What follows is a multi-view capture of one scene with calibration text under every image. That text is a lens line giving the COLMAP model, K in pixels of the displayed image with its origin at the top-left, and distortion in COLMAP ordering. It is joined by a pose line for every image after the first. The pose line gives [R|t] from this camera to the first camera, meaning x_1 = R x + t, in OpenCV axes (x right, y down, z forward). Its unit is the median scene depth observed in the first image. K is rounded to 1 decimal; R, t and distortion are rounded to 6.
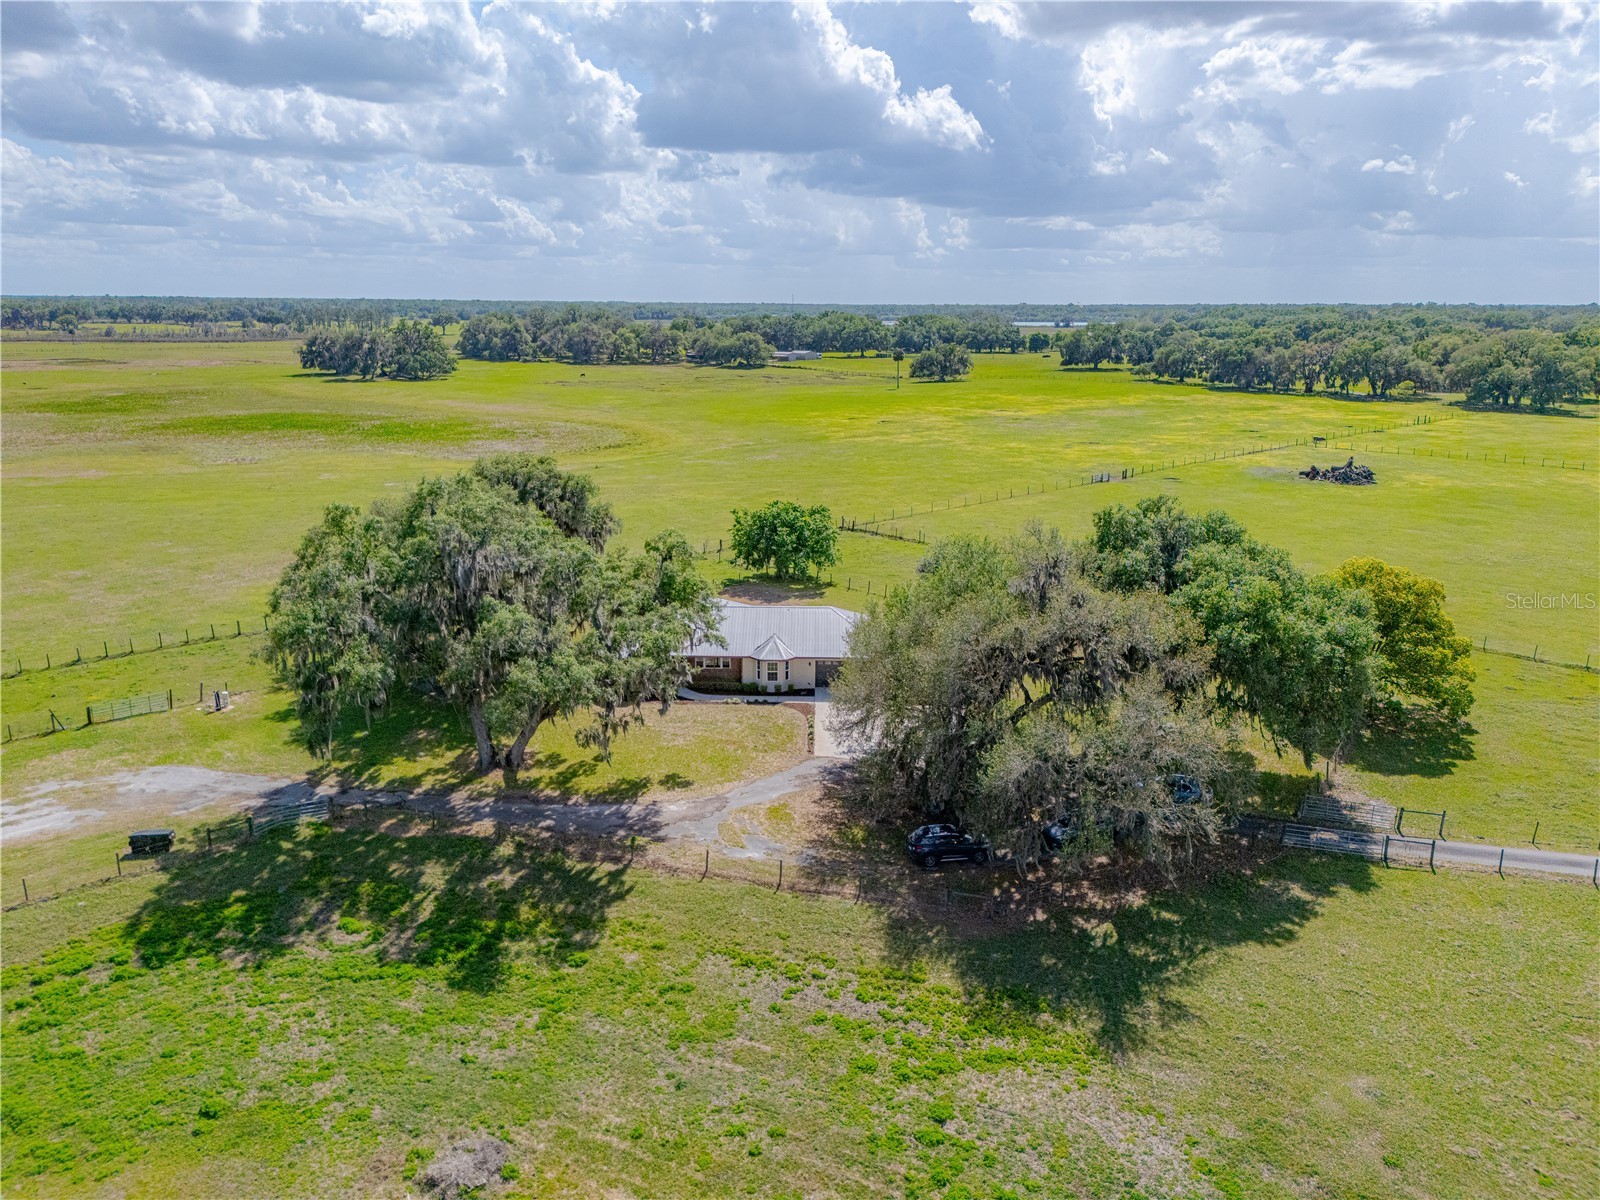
lens RADIAL K [[1170.0, 0, 803.6], [0, 1170.0, 606.2], [0, 0, 1]] dist [0.052075, -0.049291]
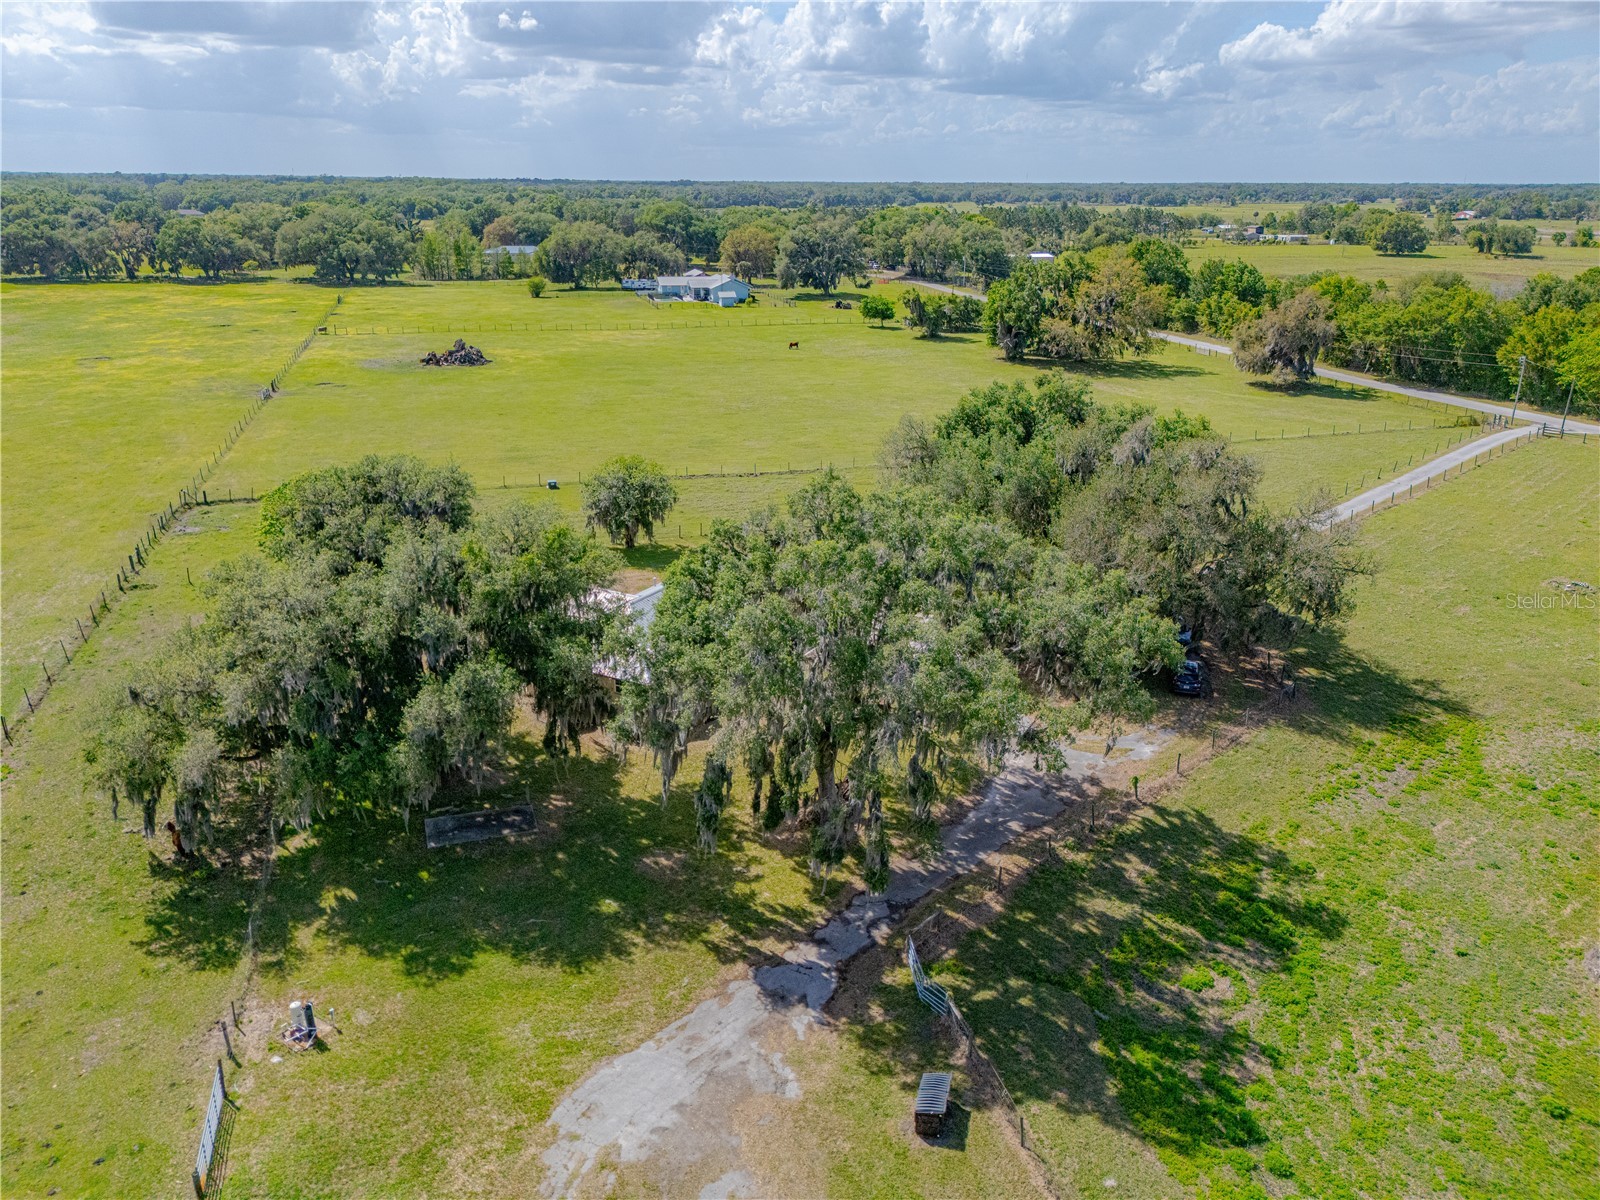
lens RADIAL K [[1170.0, 0, 803.6], [0, 1170.0, 606.2], [0, 0, 1]] dist [0.052075, -0.049291]
pose [[0.458713, -0.302069, 0.835665, -0.916097], [0.215317, 0.950204, 0.225280, -0.192970], [-0.862103, 0.076594, 0.500911, 0.634437]]
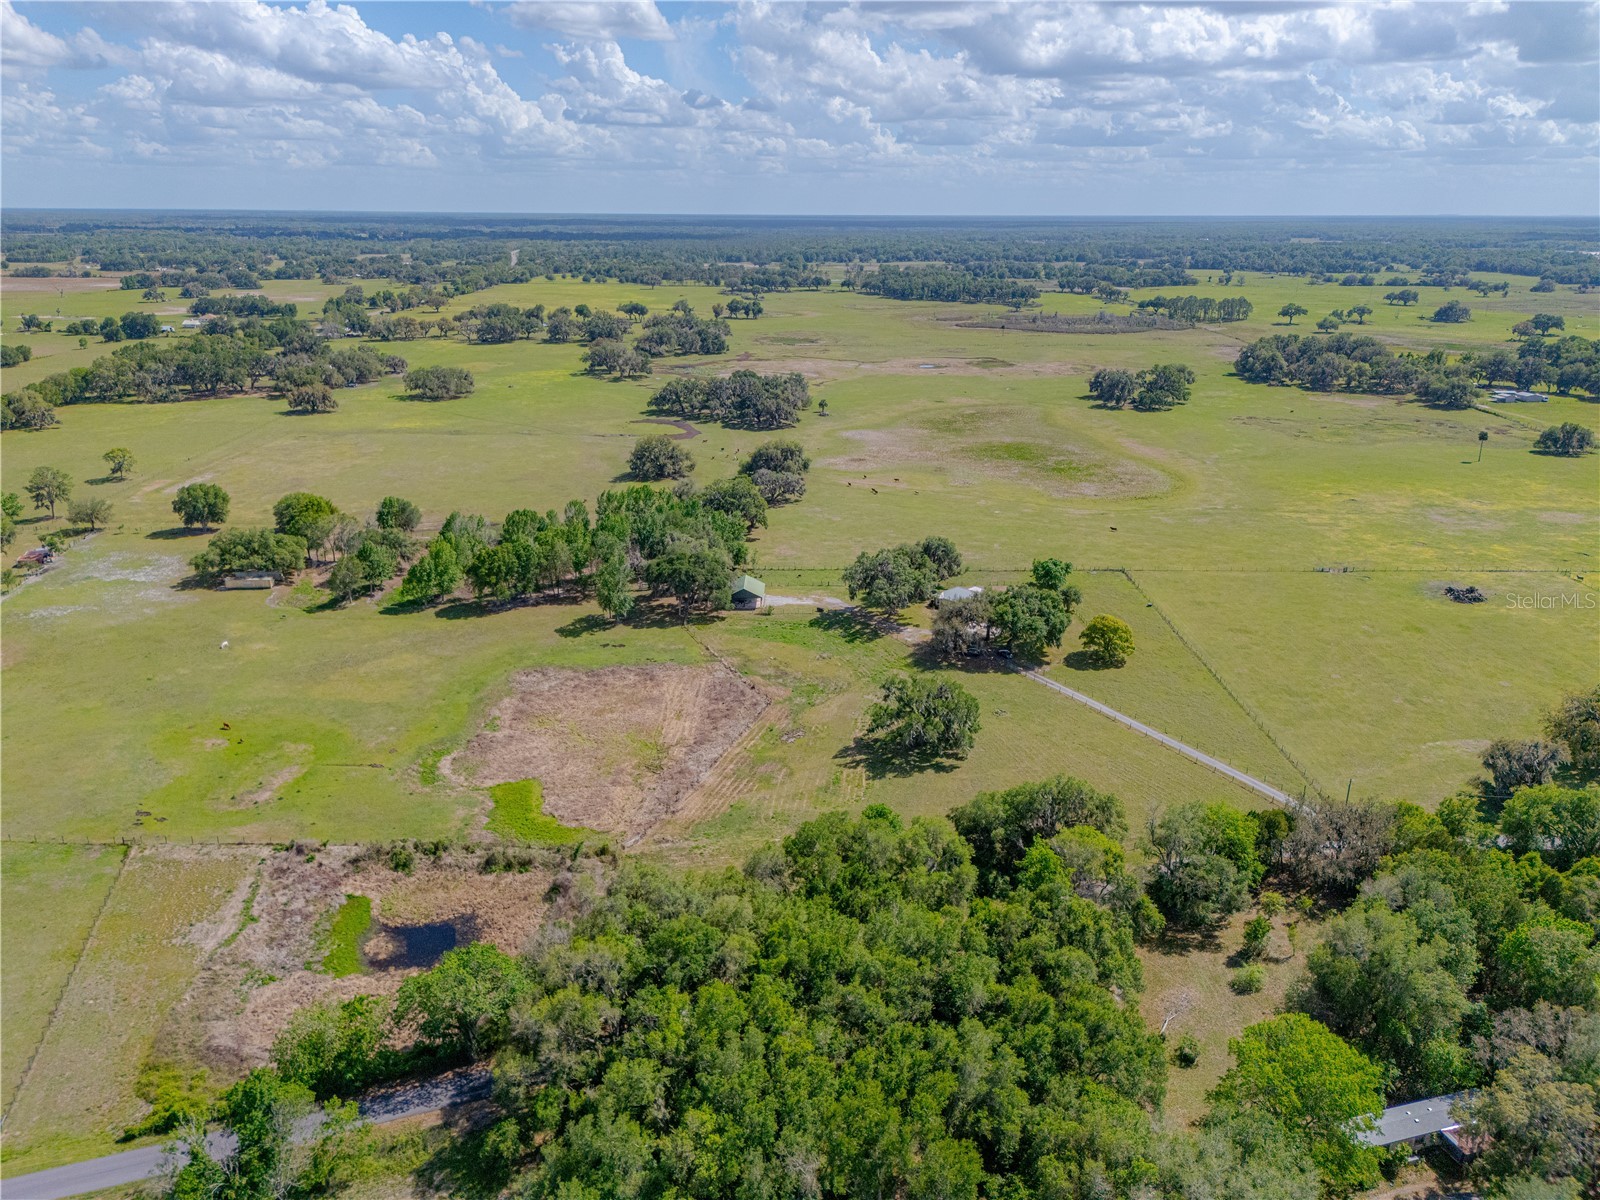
lens RADIAL K [[1167.2, 0, 799.0], [0, 1167.2, 630.2], [0, 0, 1]] dist [0.063945, -0.050381]
pose [[0.721884, 0.229100, -0.652990, 2.436772], [-0.172345, 0.973397, 0.150985, -0.419703], [0.670209, 0.003546, 0.742164, -2.553503]]
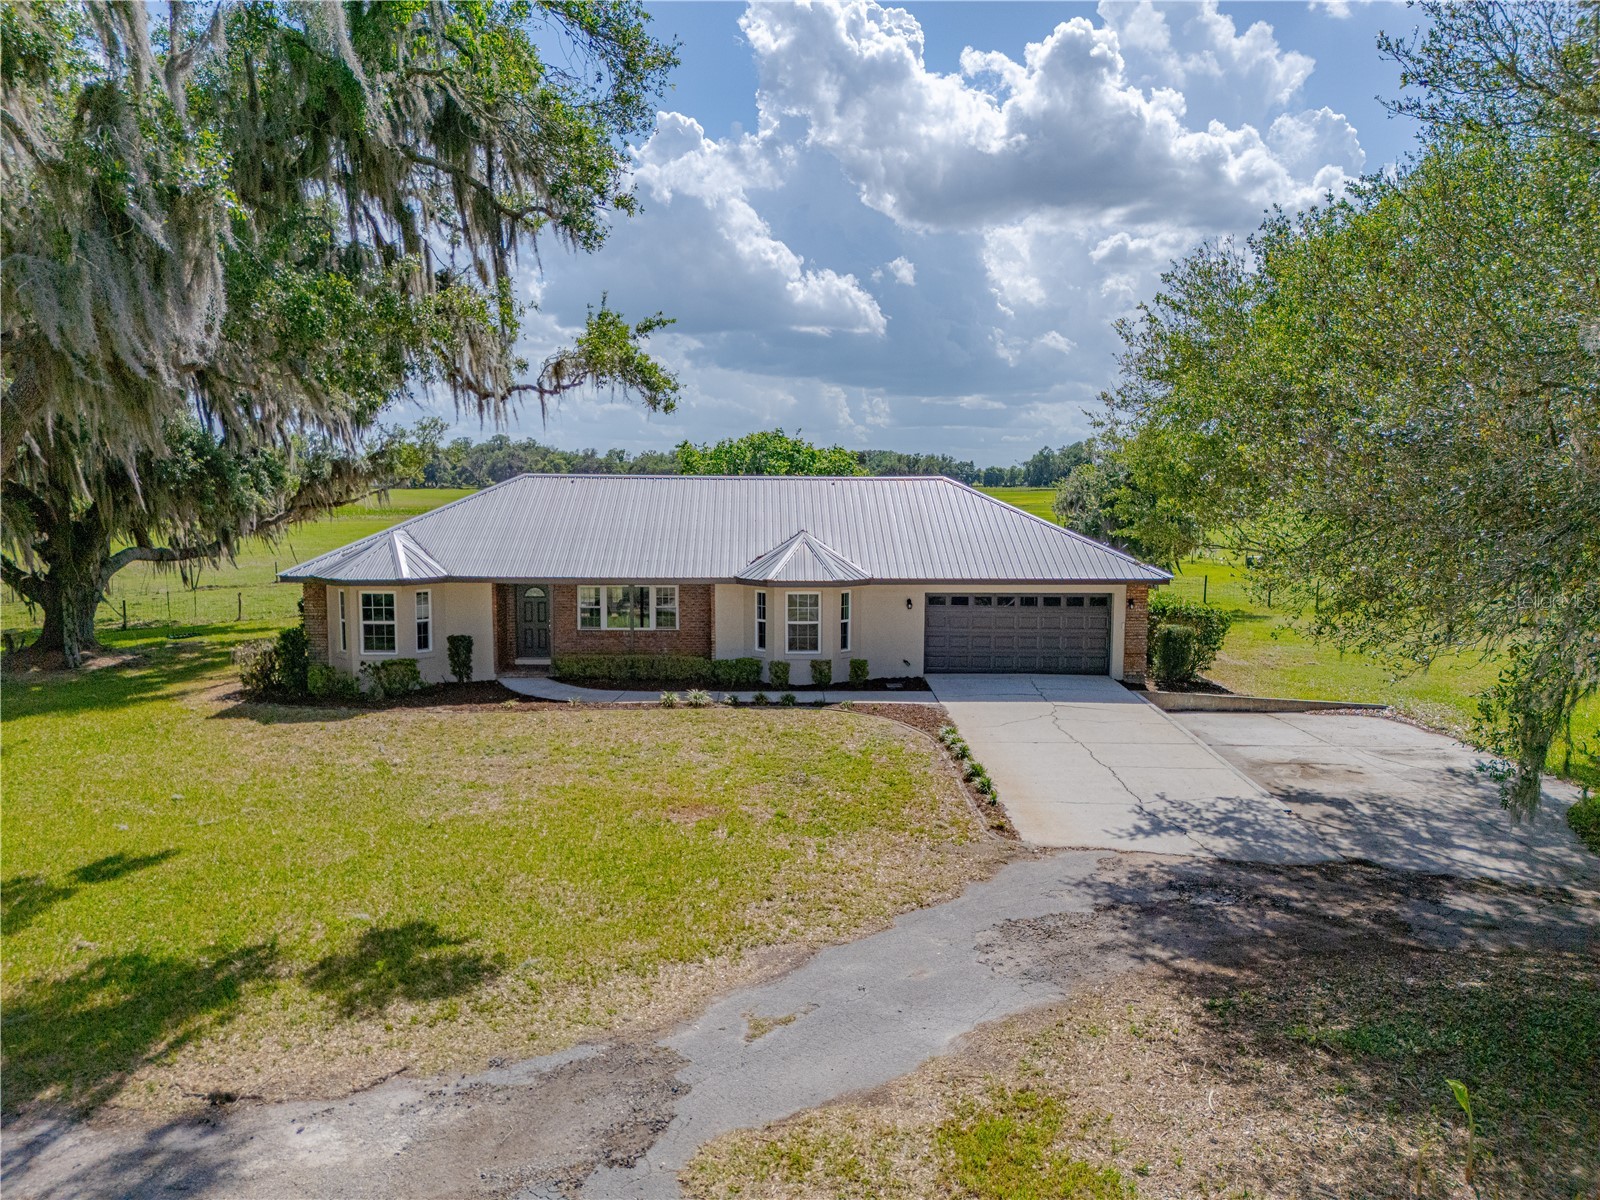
lens RADIAL K [[1170.0, 0, 803.6], [0, 1170.0, 606.2], [0, 0, 1]] dist [0.052075, -0.049291]
pose [[0.998505, -0.005026, 0.054435, -0.054587], [0.012774, 0.989649, -0.142942, 0.120442], [-0.053153, 0.143423, 0.988233, 0.799258]]
